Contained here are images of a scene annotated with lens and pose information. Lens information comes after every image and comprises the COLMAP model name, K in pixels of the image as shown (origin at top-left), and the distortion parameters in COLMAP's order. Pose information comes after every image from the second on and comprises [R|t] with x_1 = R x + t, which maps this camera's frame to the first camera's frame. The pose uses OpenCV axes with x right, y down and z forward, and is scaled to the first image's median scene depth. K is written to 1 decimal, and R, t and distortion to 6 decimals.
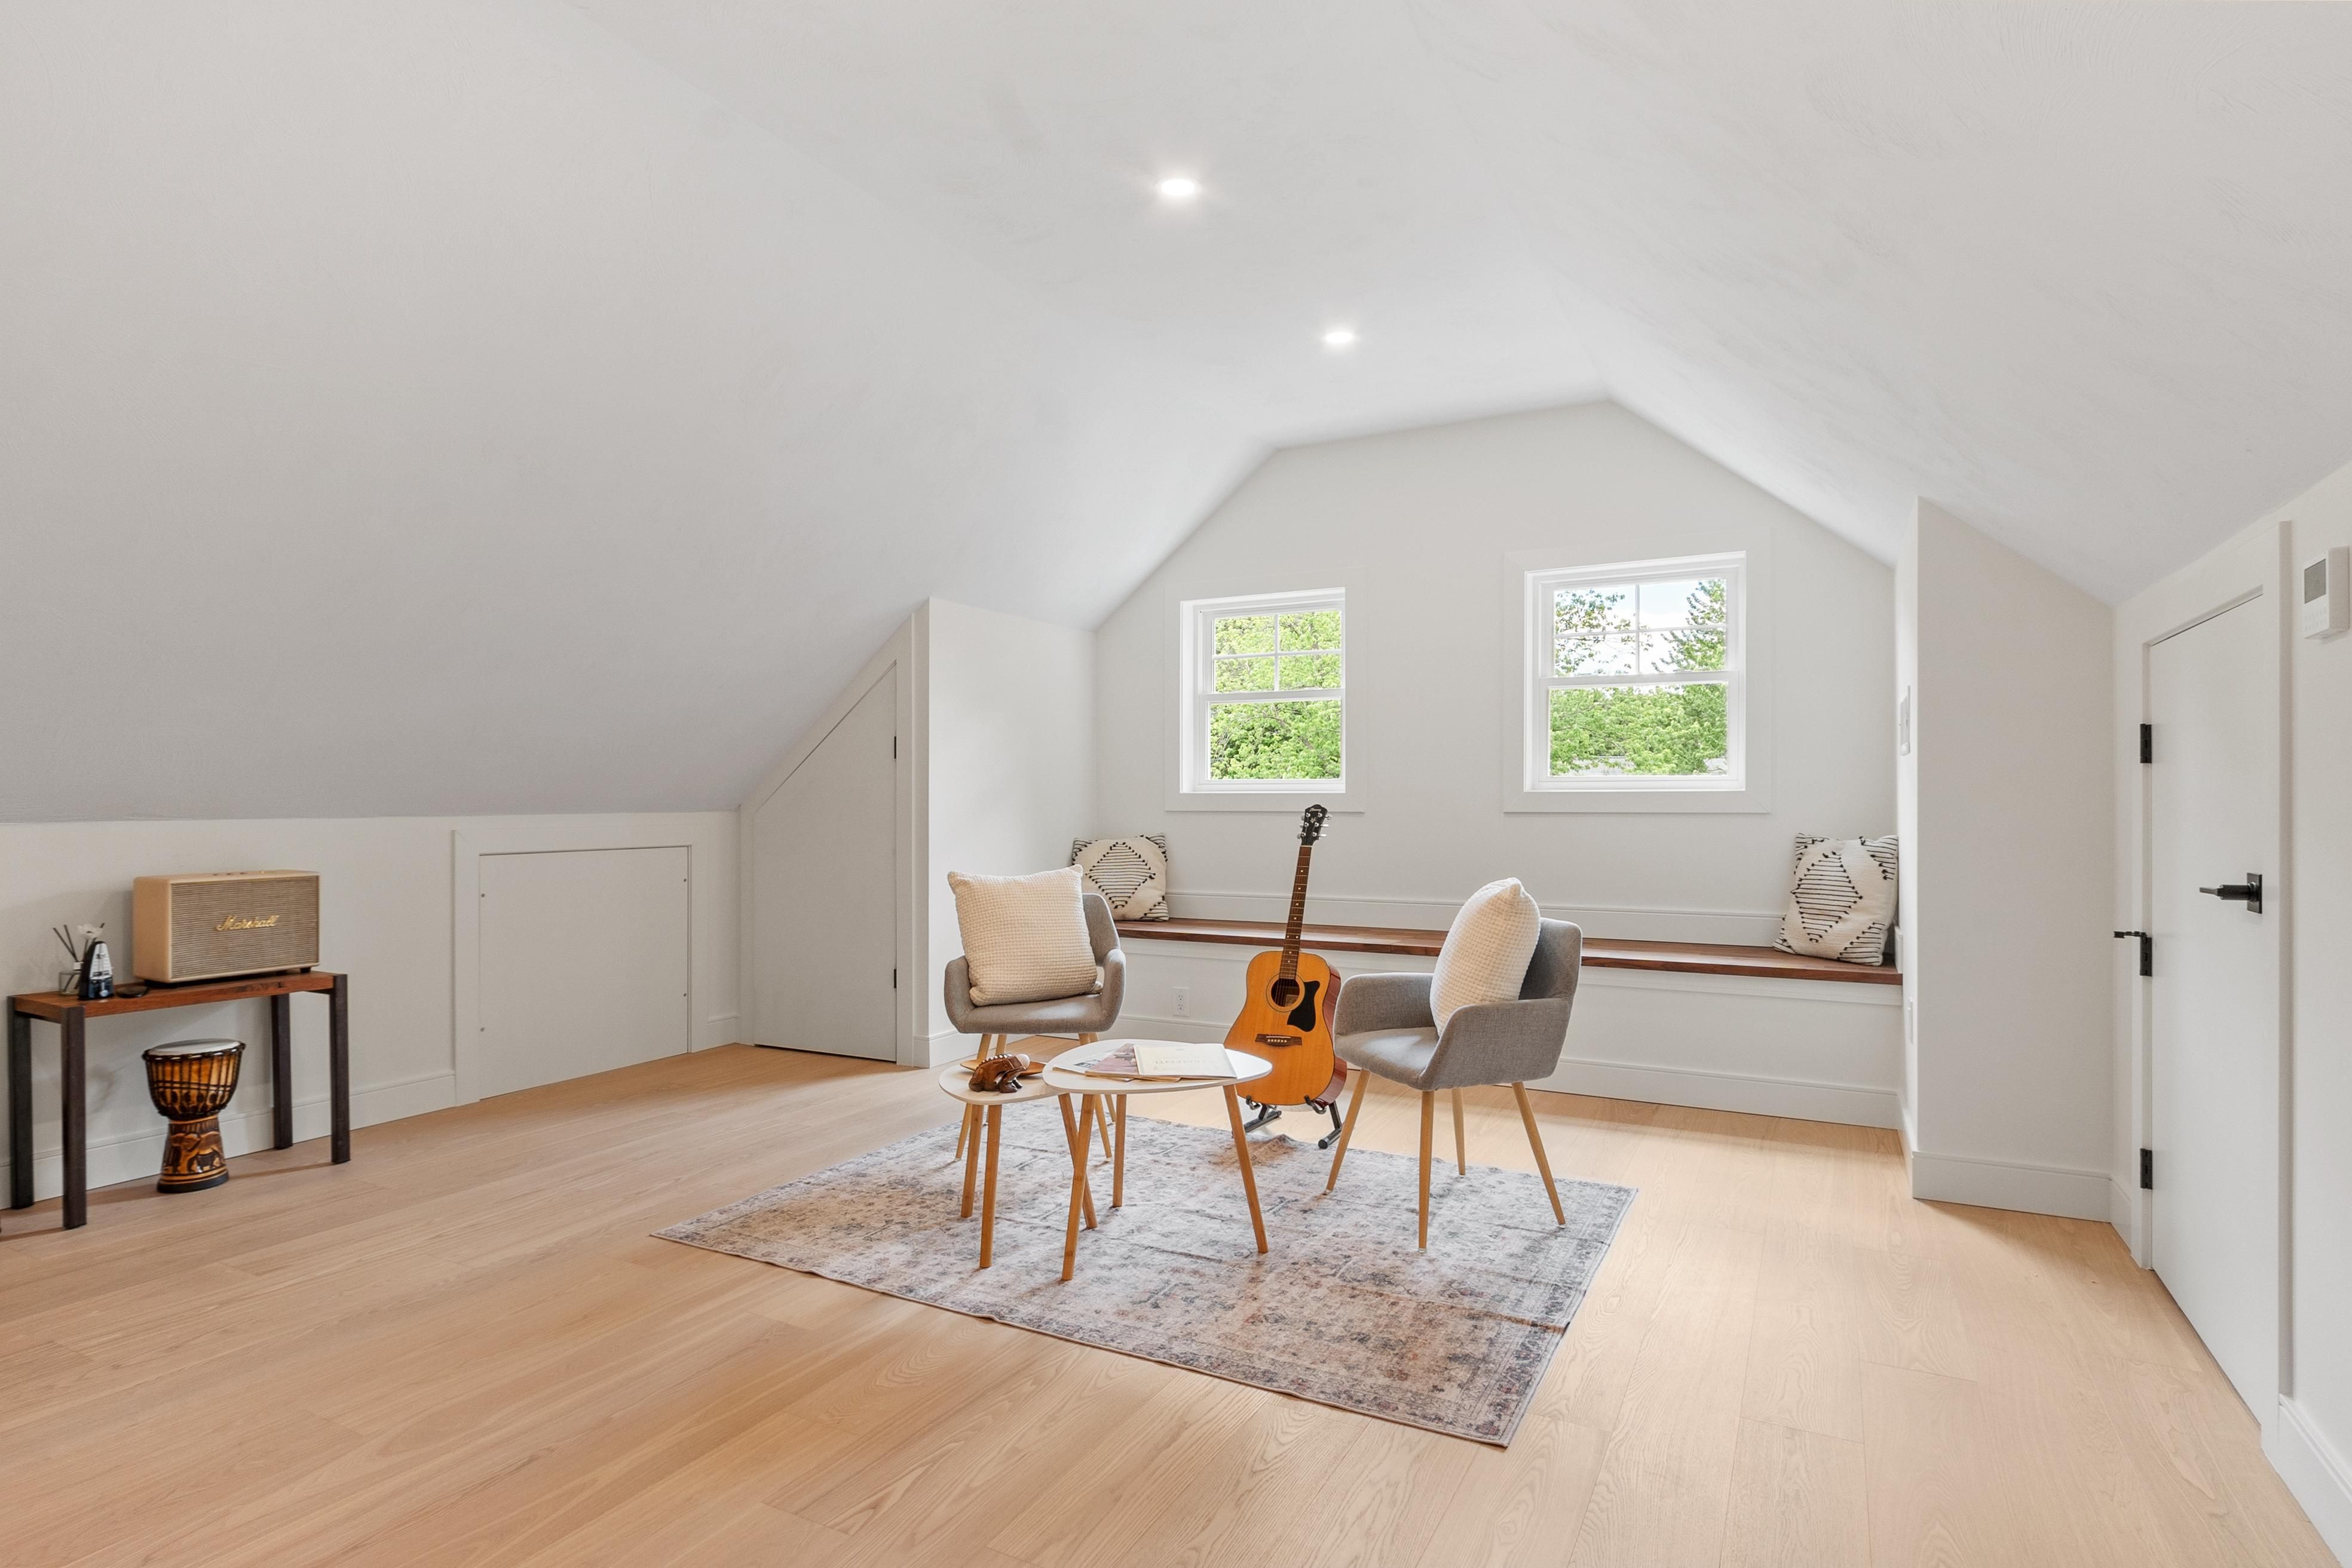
lens RADIAL K [[1190.4, 0, 1176.2], [0, 1190.4, 797.6], [0, 0, 1]] dist [-0.003959, -0.001242]
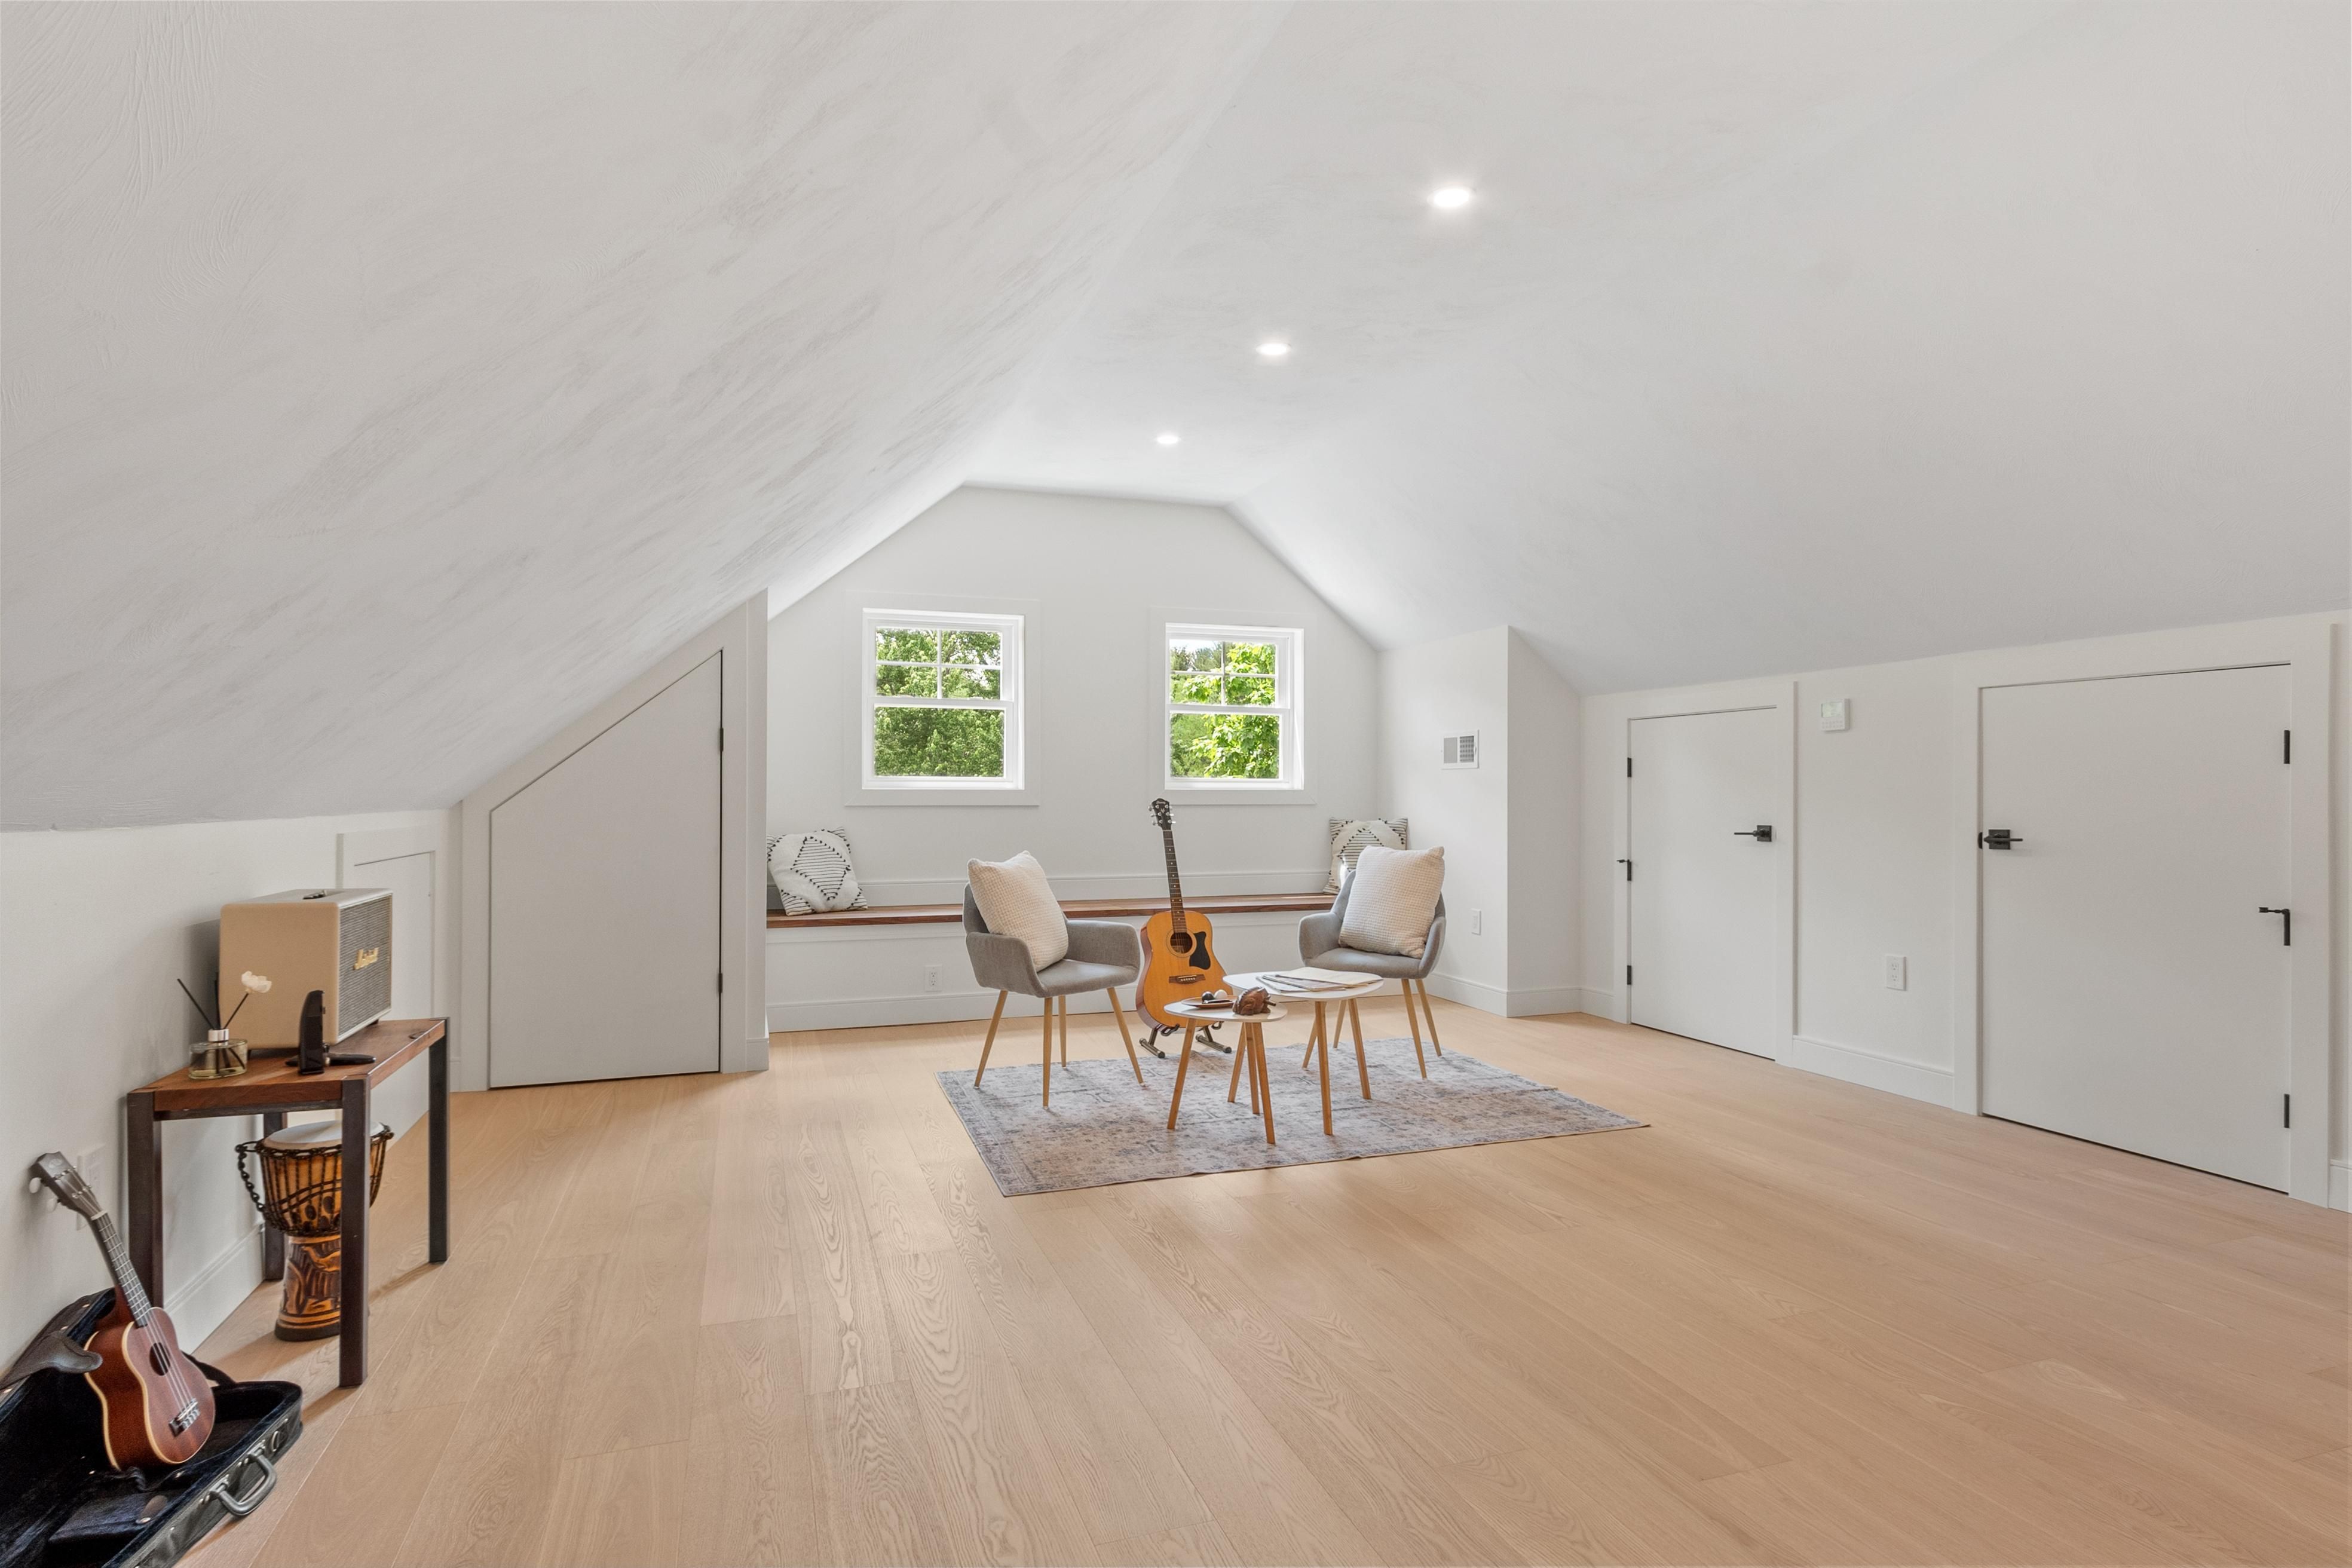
lens RADIAL K [[1190.4, 0, 1159.6], [0, 1190.4, 784.5], [0, 0, 1]] dist [-0.003959, -0.001242]
pose [[0.697868, 0.006795, 0.716194, -0.997847], [-0.000444, 0.999959, -0.009055, 0.002709], [-0.716226, 0.006001, 0.697843, 0.125919]]
